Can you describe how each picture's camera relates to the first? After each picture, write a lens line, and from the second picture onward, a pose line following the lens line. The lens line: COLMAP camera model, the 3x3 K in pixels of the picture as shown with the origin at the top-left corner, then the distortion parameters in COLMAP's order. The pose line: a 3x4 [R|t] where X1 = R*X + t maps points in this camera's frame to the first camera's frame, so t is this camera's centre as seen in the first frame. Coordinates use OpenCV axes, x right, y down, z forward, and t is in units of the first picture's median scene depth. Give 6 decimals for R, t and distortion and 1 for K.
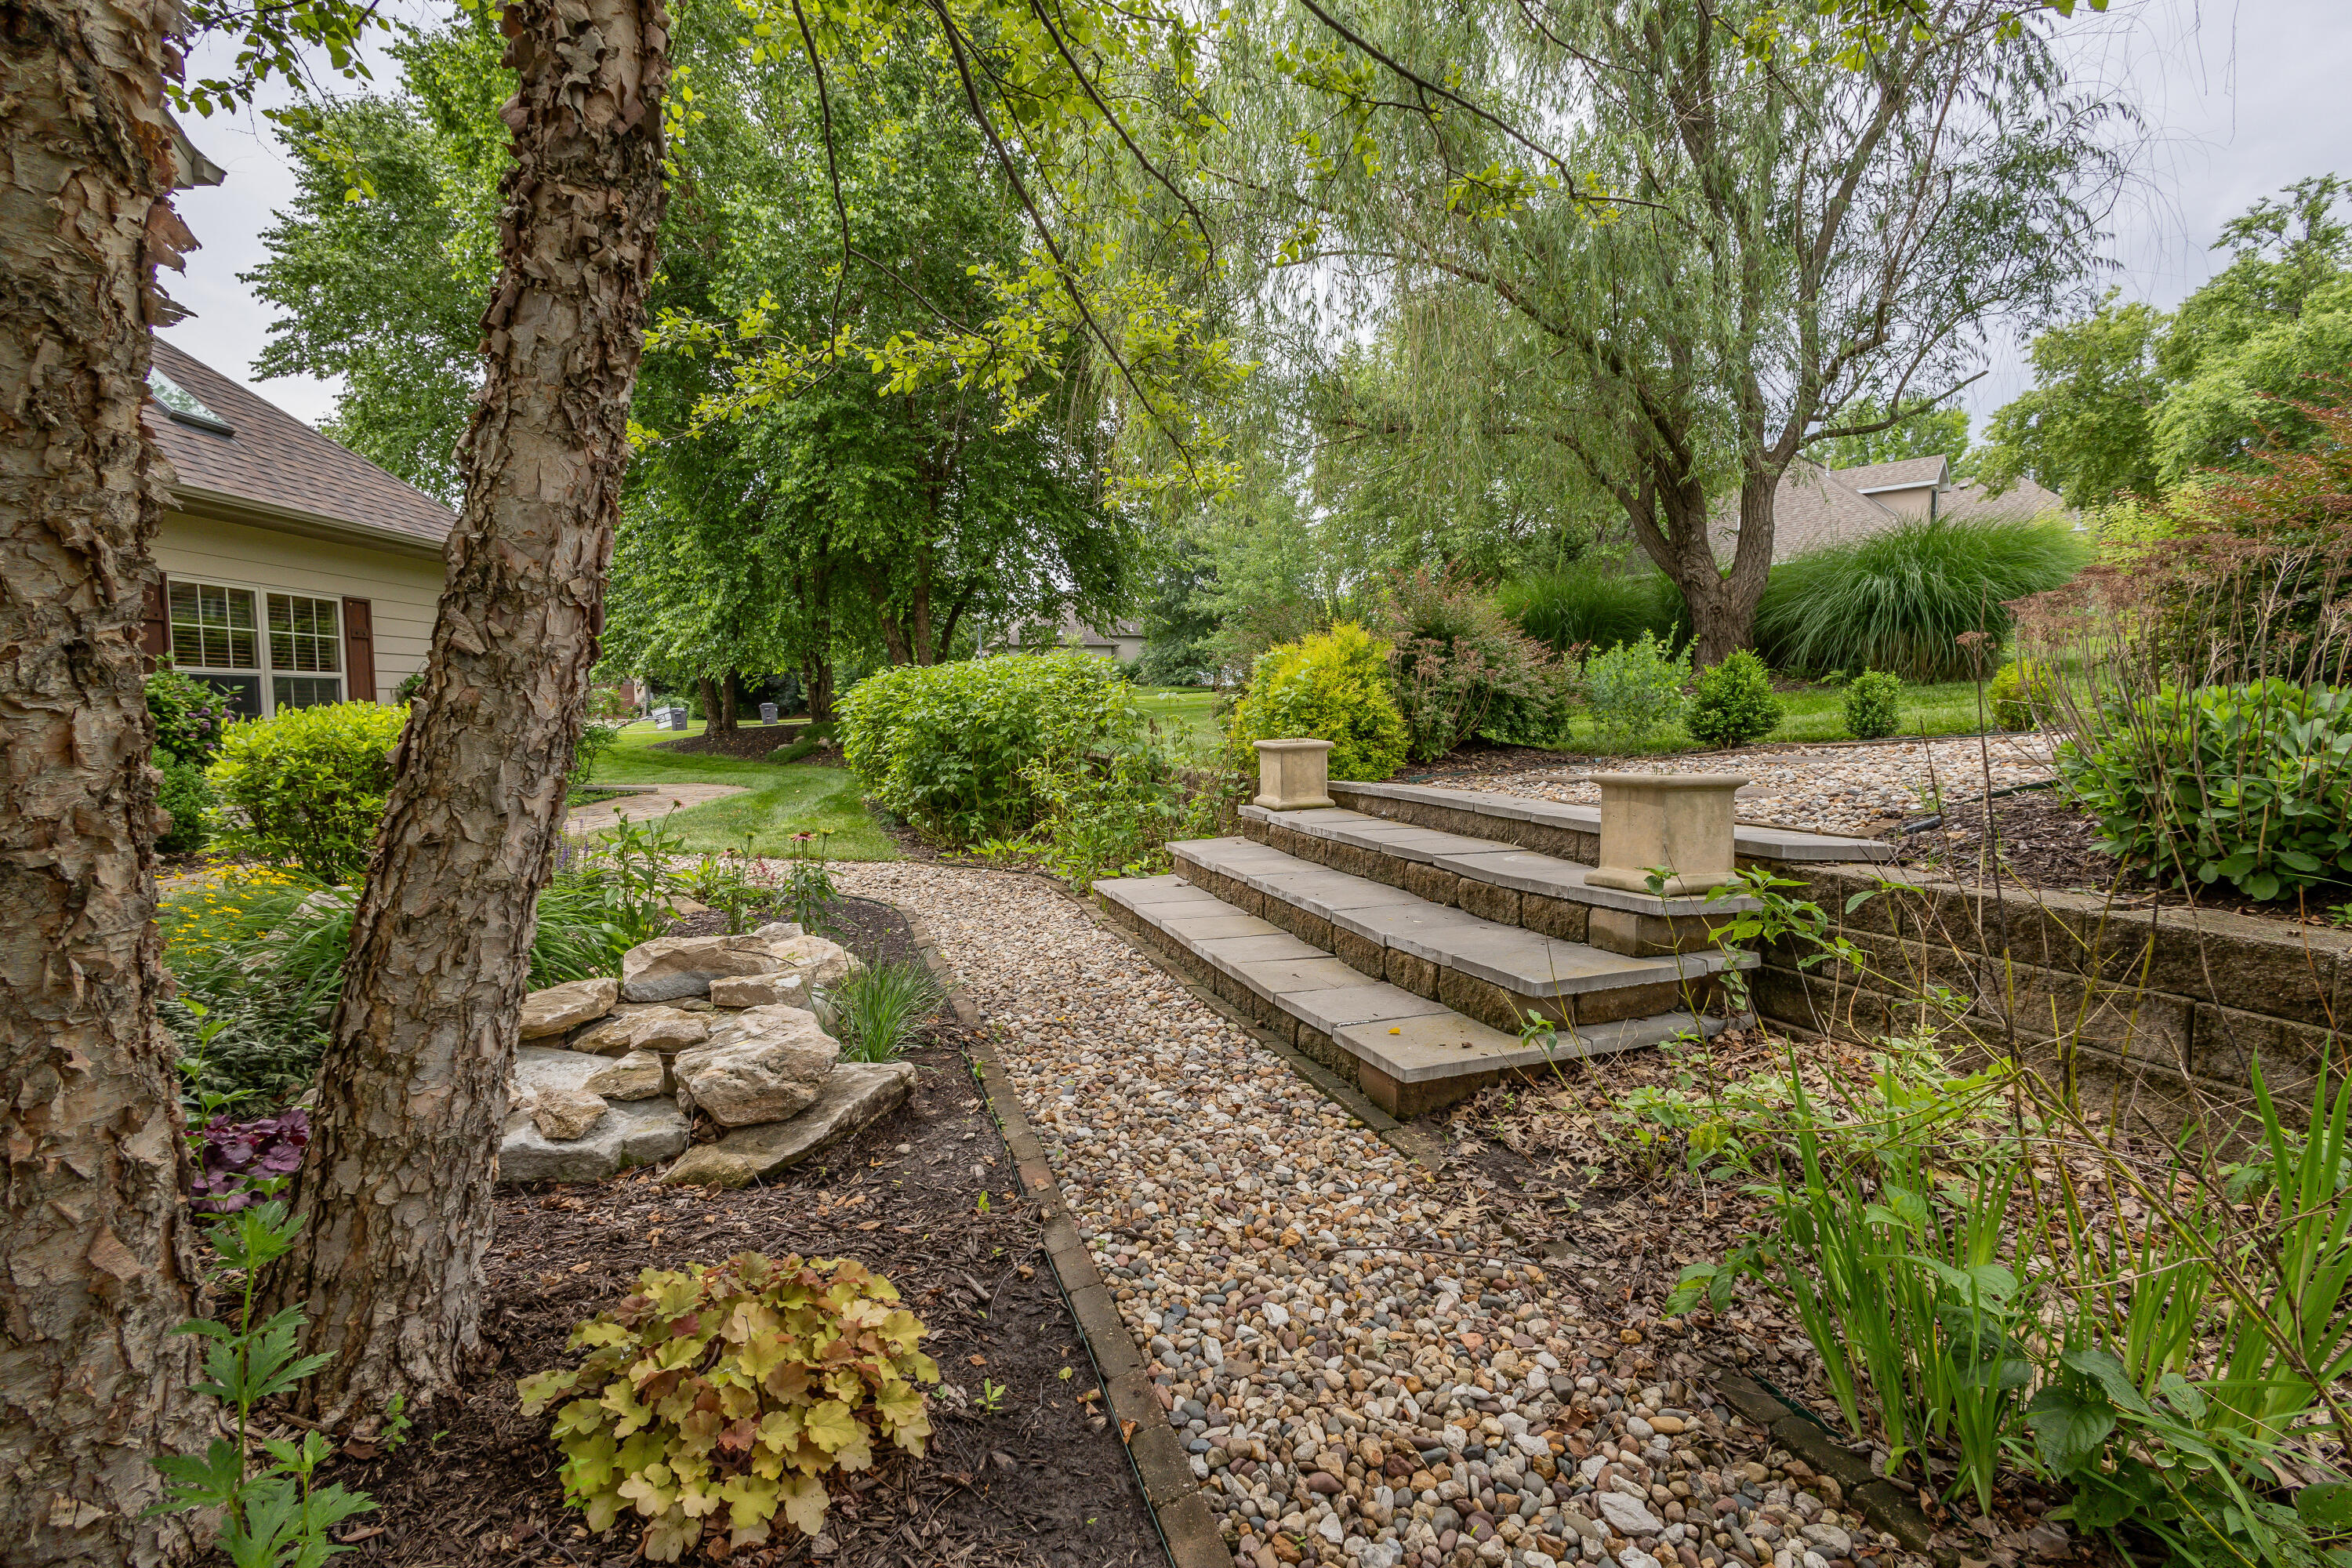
lens RADIAL K [[1081.0, 0, 1171.7], [0, 1081.0, 784.3], [0, 0, 1]] dist [0.015399, -0.005084]
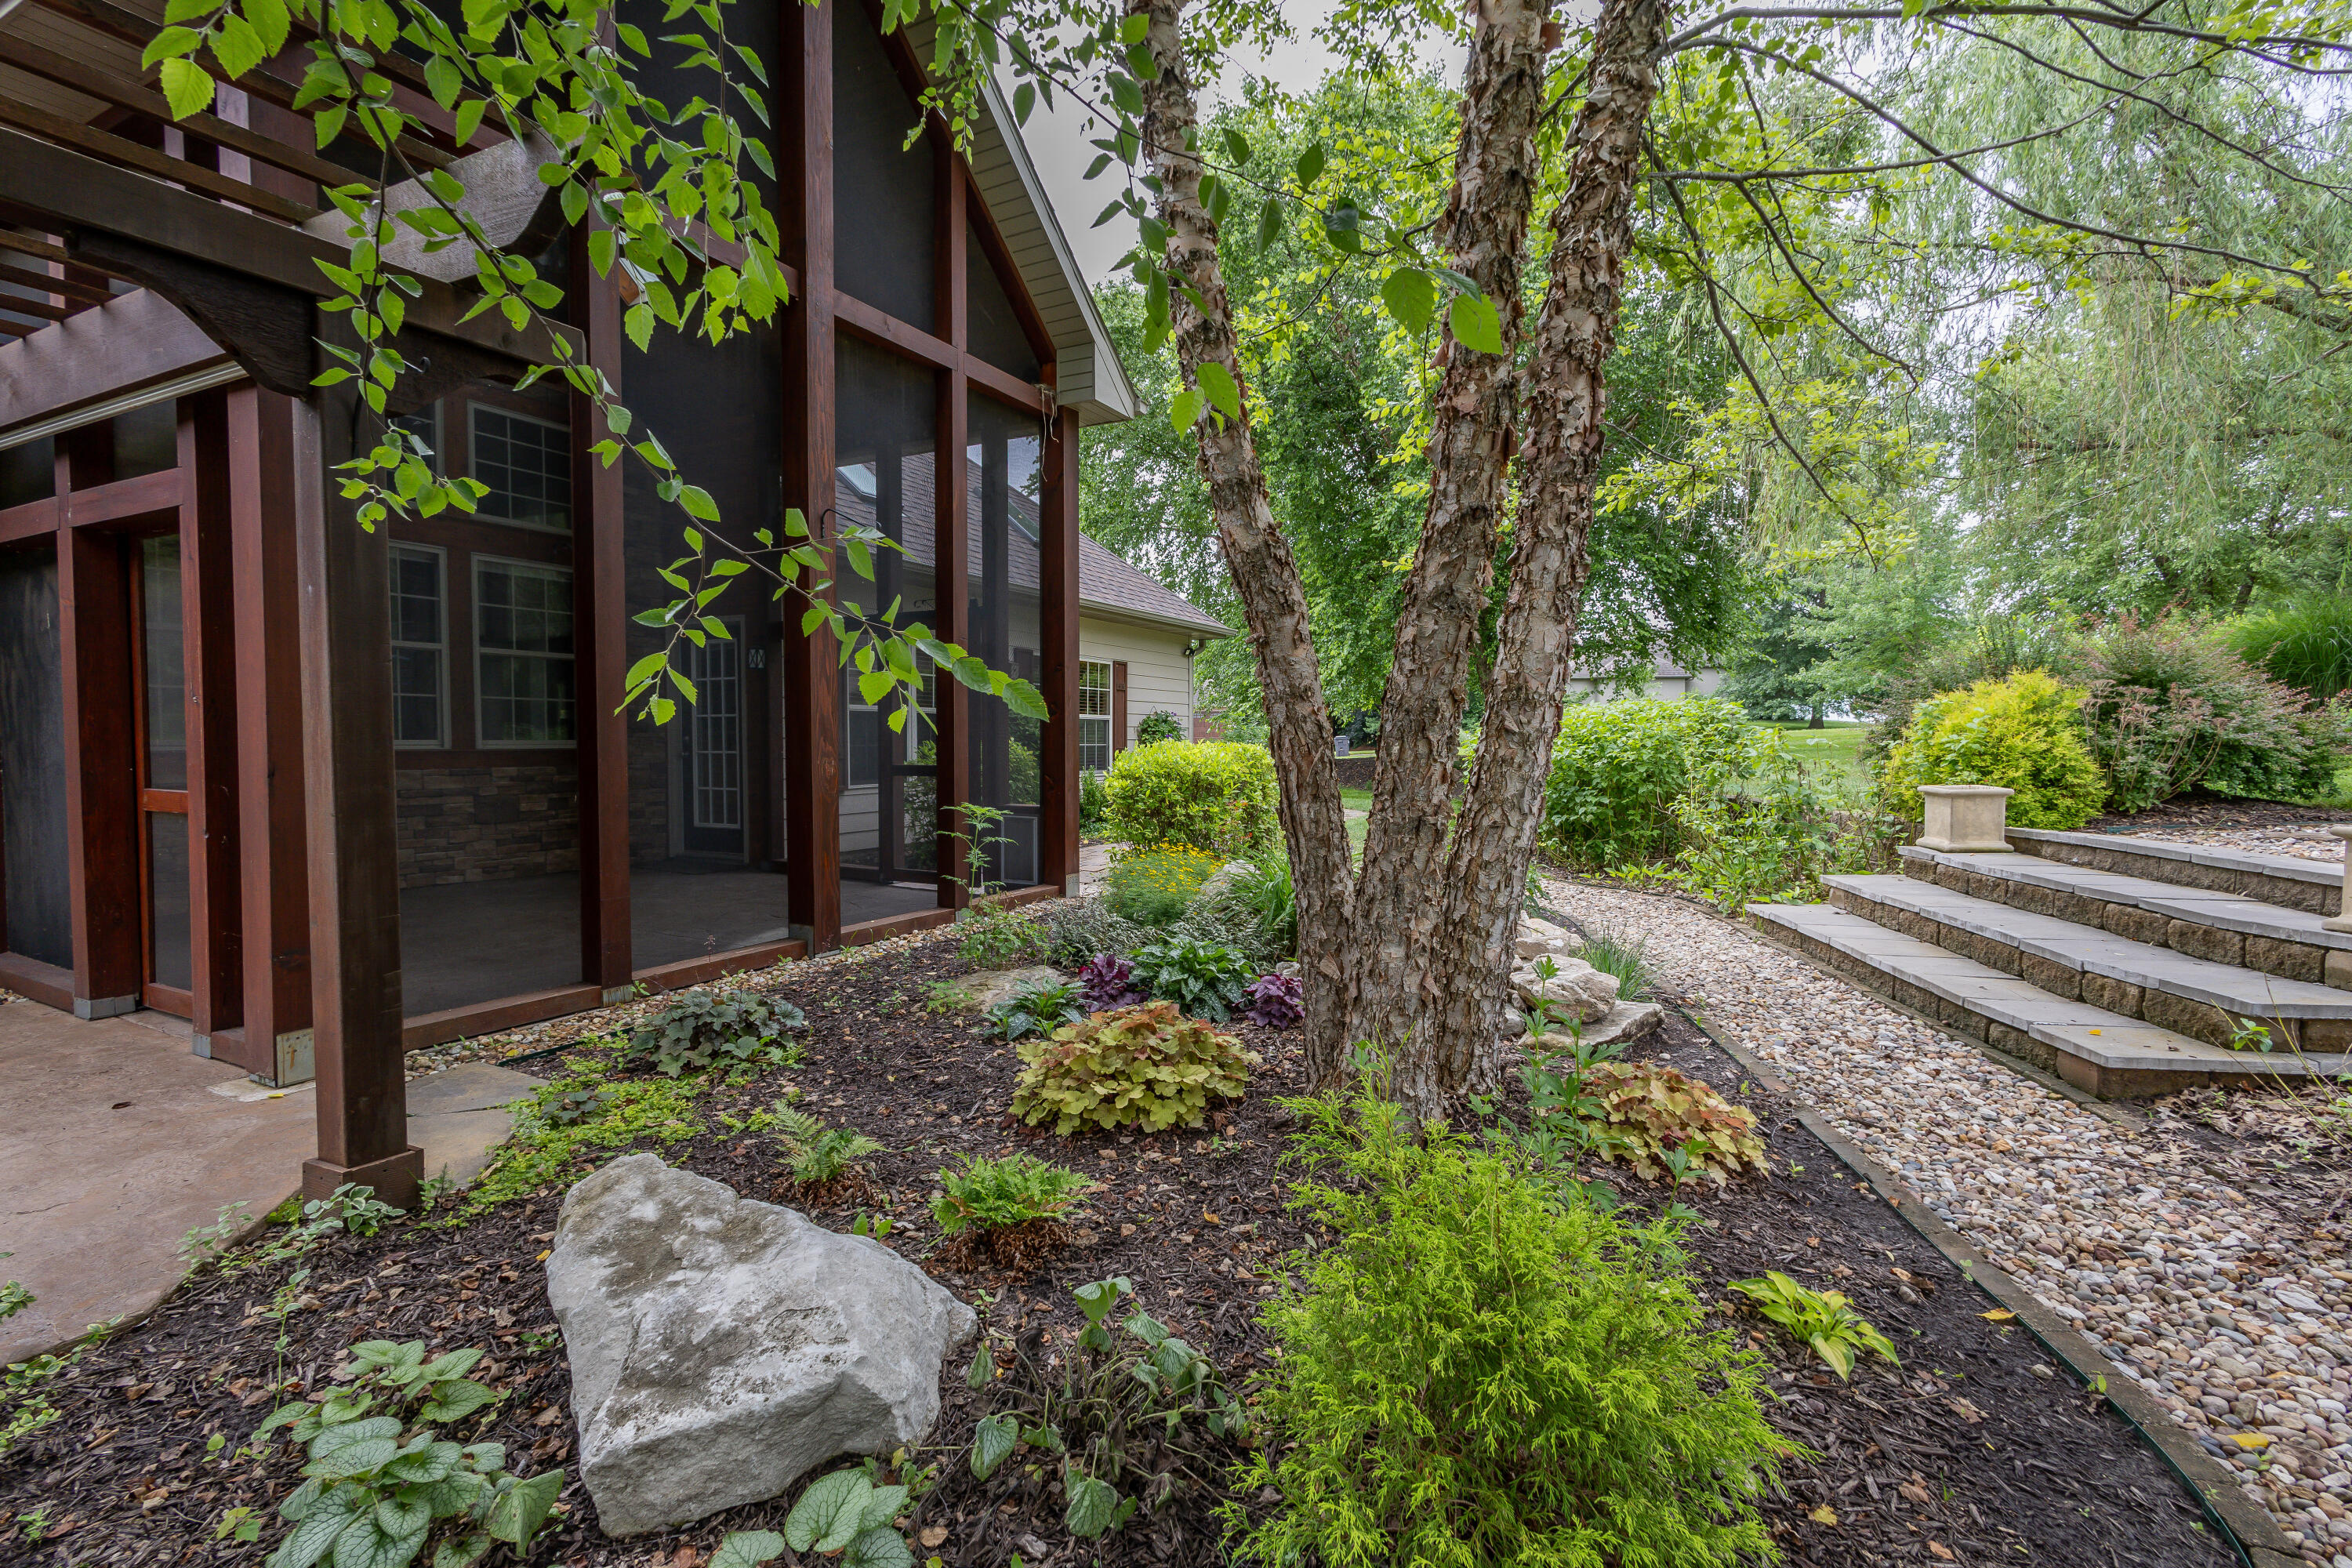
lens RADIAL K [[1081.0, 0, 1180.6], [0, 1081.0, 780.9], [0, 0, 1]] dist [0.015399, -0.005084]
pose [[0.886085, 0.029534, -0.462580, -0.098223], [-0.044763, 0.998756, -0.021977, 0.014995], [0.461356, 0.040180, 0.886305, -0.382730]]
